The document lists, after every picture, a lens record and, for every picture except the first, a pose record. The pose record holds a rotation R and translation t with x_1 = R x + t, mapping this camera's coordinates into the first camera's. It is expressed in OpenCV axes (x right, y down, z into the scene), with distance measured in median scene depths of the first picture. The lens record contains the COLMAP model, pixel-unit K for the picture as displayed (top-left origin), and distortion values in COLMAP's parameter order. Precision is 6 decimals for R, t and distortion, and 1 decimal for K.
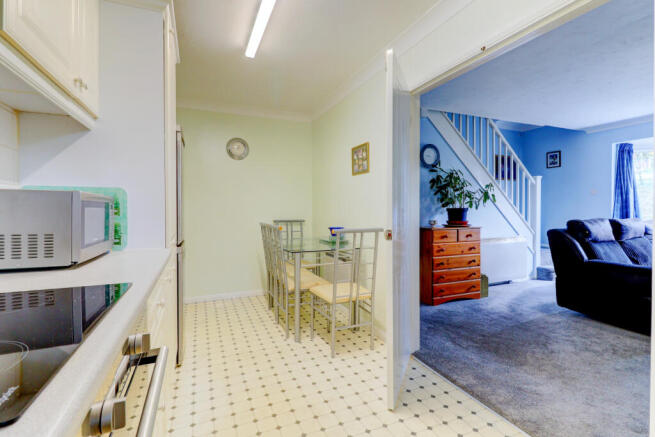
lens RADIAL K [[301.0, 0, 317.8], [0, 301.0, 207.4], [0, 0, 1]] dist [-0.002426, -0.000661]
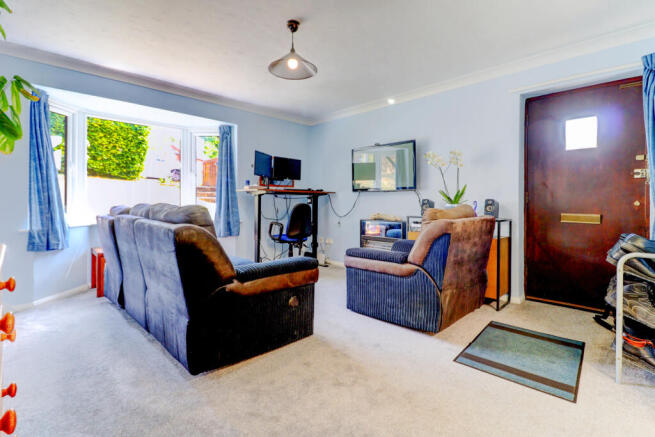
lens RADIAL K [[307.7, 0, 326.2], [0, 307.7, 208.4], [0, 0, 1]] dist [0.001851, 0.000145]
pose [[-0.400432, -0.020763, 0.916091, 0.188531], [-0.005083, 0.999778, 0.020438, 0.024721], [-0.916312, 0.003528, -0.400449, 0.776205]]
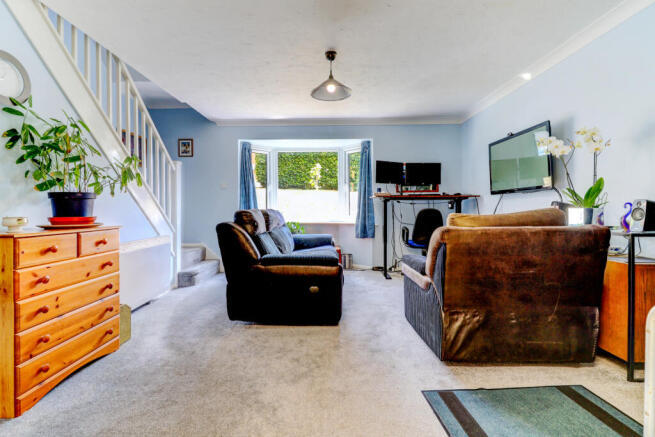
lens RADIAL K [[301.0, 0, 317.8], [0, 301.0, 207.4], [0, 0, 1]] dist [-0.002426, -0.000661]
pose [[0.366478, 0.005757, 0.930409, 0.129075], [0.001248, 0.999977, -0.006679, 0.032101], [-0.930426, 0.003609, 0.366462, 0.404681]]
